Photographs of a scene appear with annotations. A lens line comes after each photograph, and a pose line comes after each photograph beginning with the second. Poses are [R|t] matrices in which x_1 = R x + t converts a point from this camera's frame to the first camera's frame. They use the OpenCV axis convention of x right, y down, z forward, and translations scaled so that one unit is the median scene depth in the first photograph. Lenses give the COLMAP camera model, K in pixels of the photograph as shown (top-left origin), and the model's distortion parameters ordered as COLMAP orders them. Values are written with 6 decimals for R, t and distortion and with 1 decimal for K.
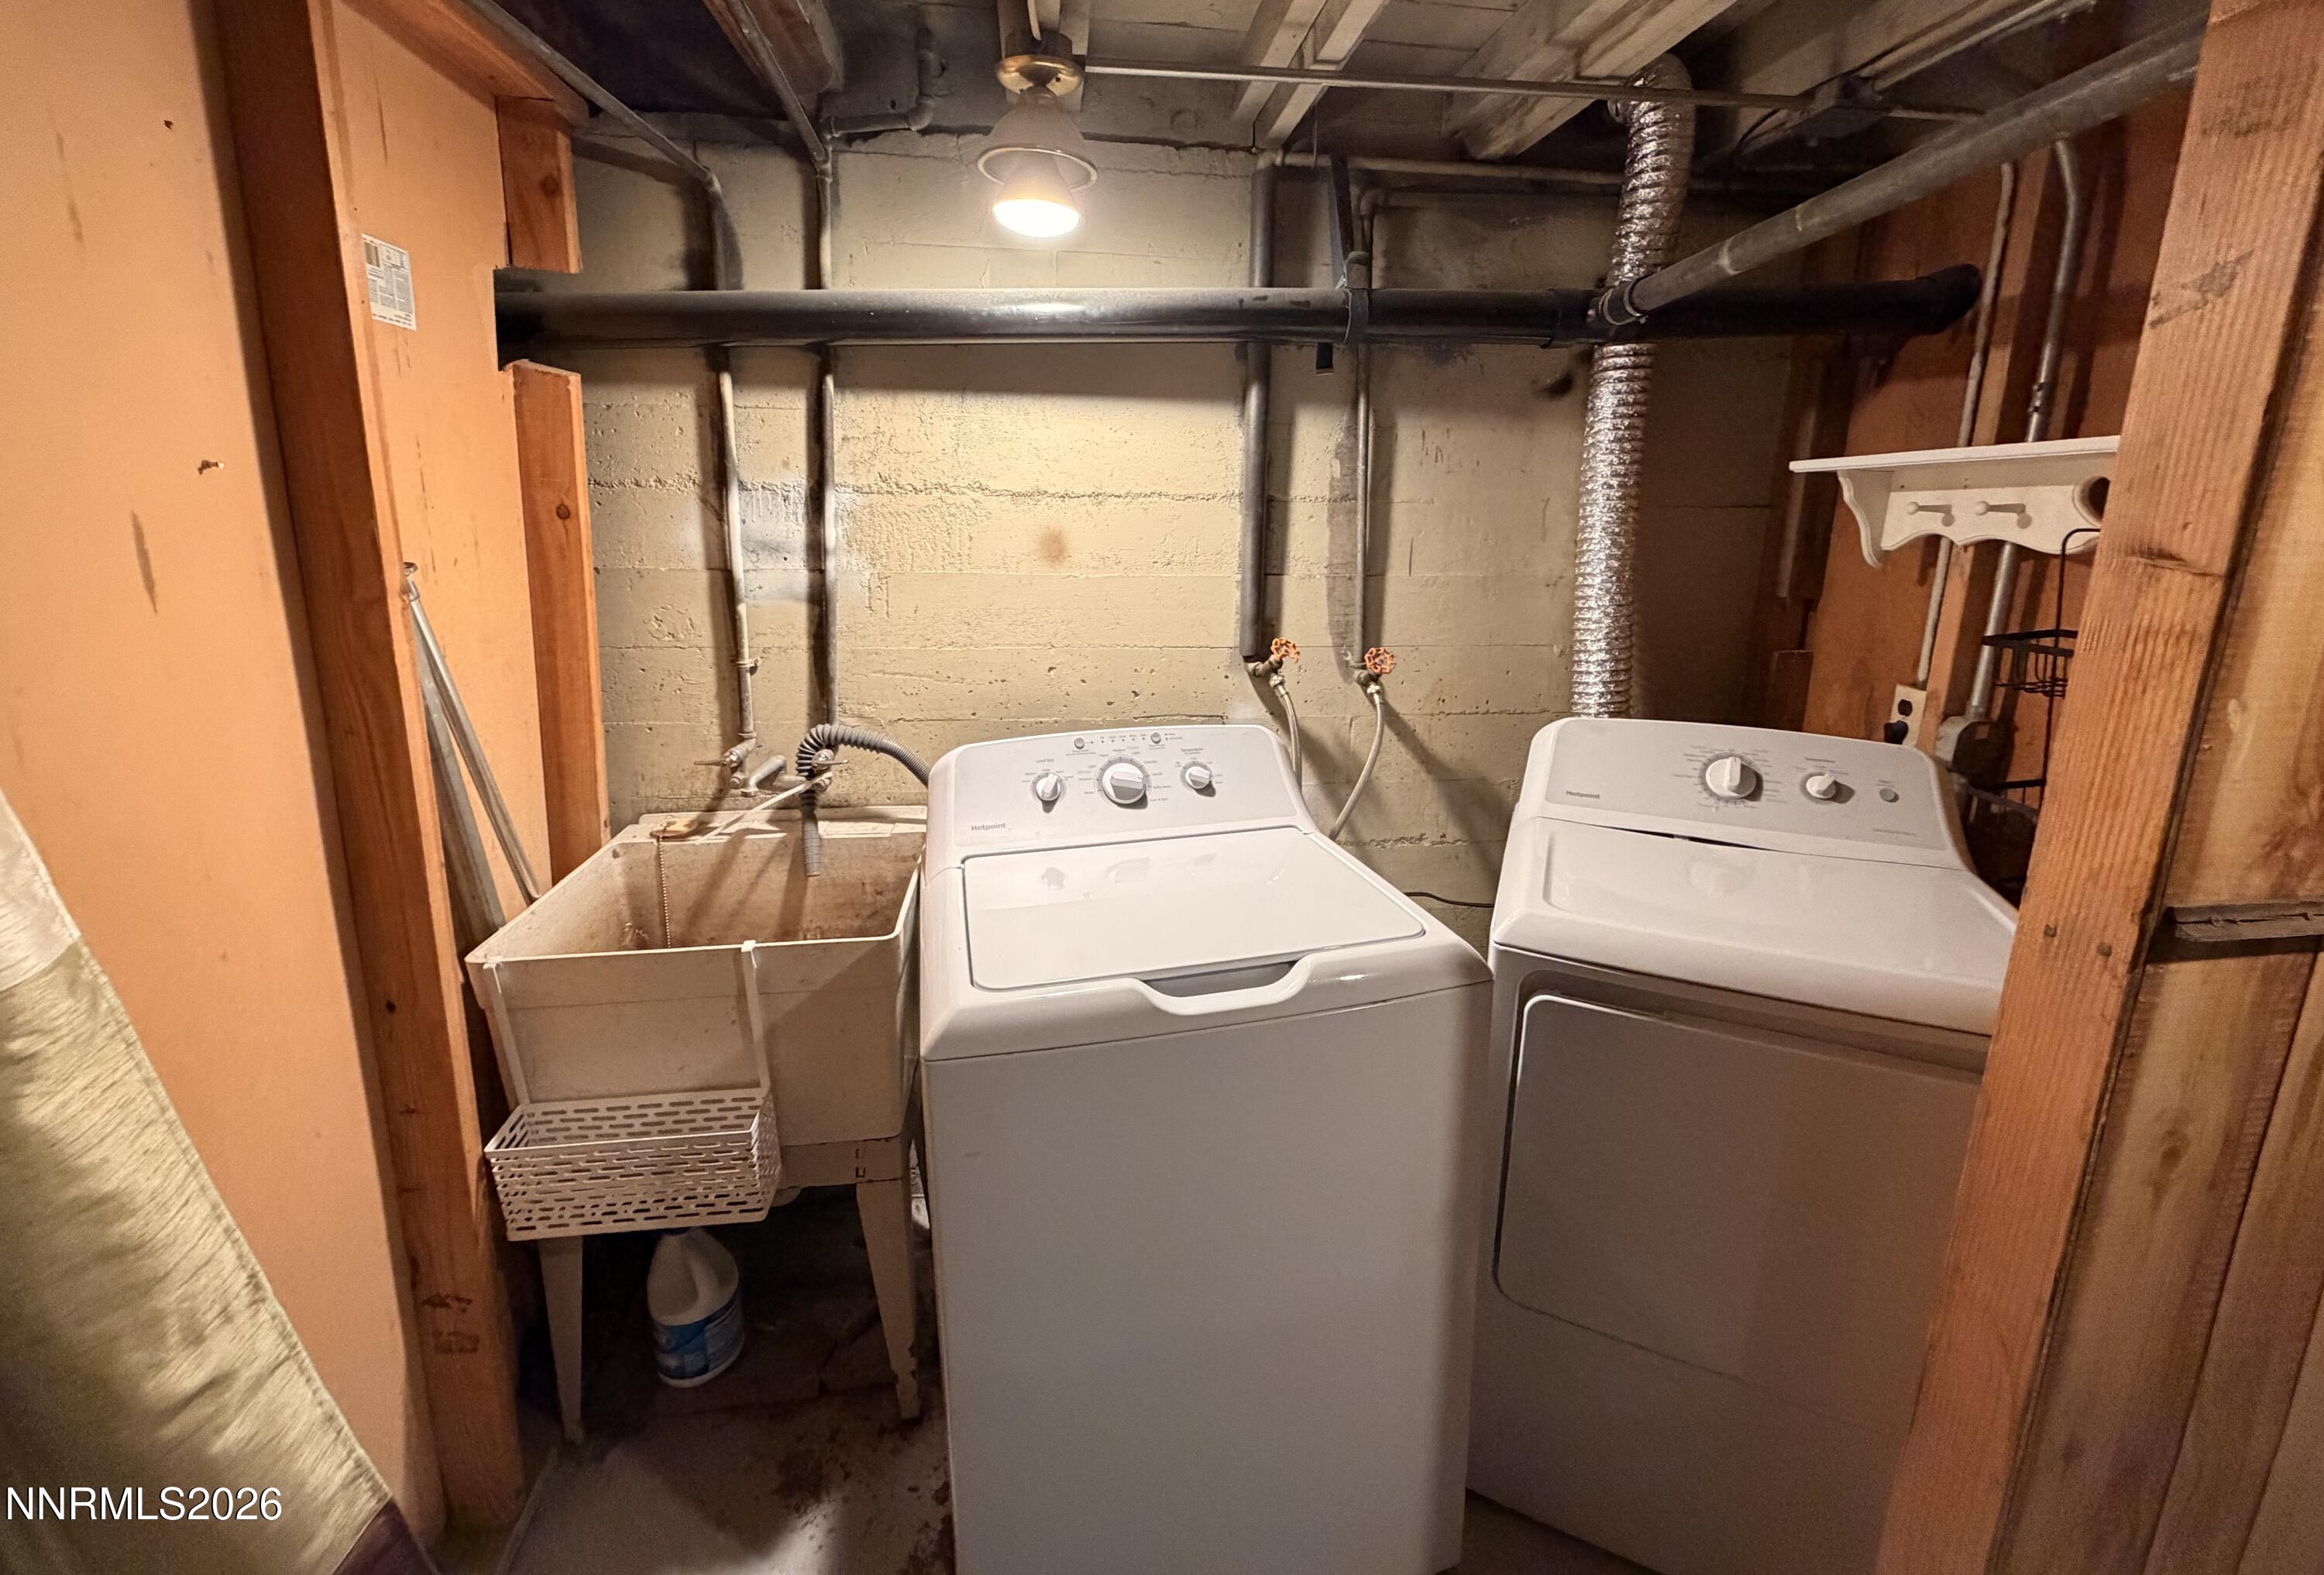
lens RADIAL K [[939.7, 0, 1159.8], [0, 939.7, 711.2], [0, 0, 1]] dist [0.000114, -0.000352]
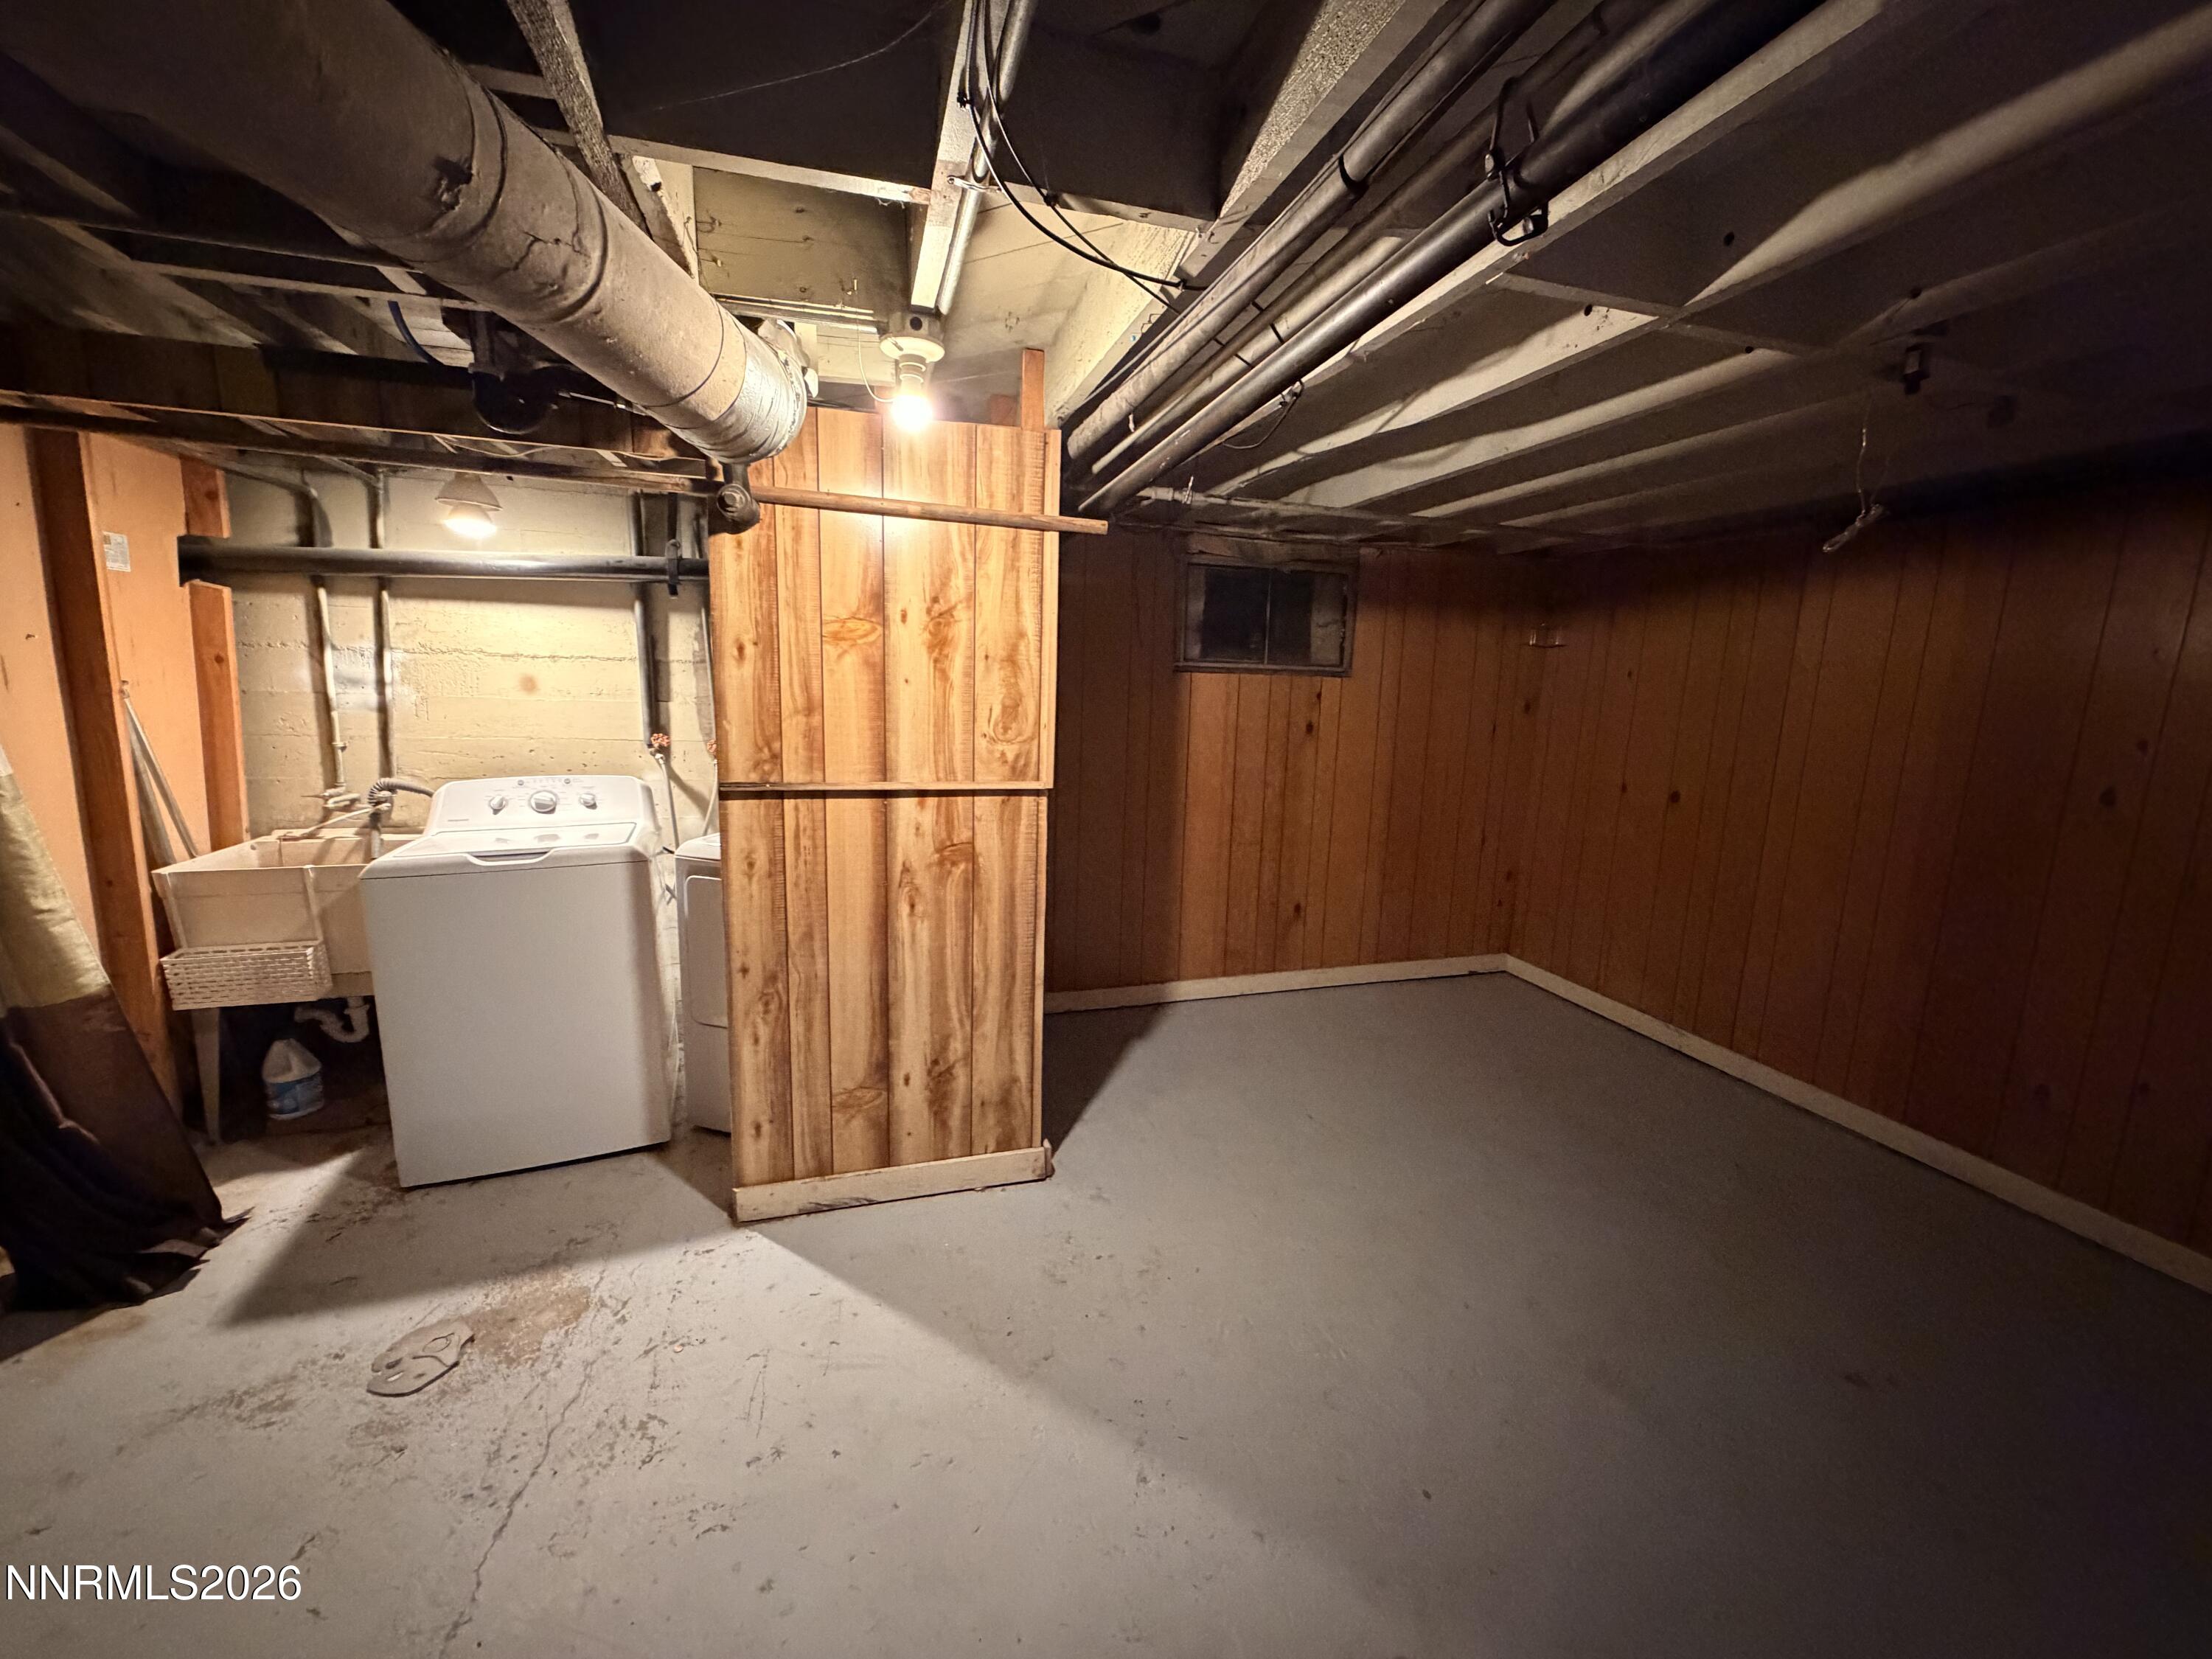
lens RADIAL K [[879.7, 0, 1099.9], [0, 879.7, 831.8], [0, 0, 1]] dist [-0.002407, -0.000320]
pose [[0.986025, -0.009989, 0.166297, 0.794146], [0.015756, 0.999318, -0.033395, 0.216104], [-0.165850, 0.035548, 0.985510, -0.994462]]
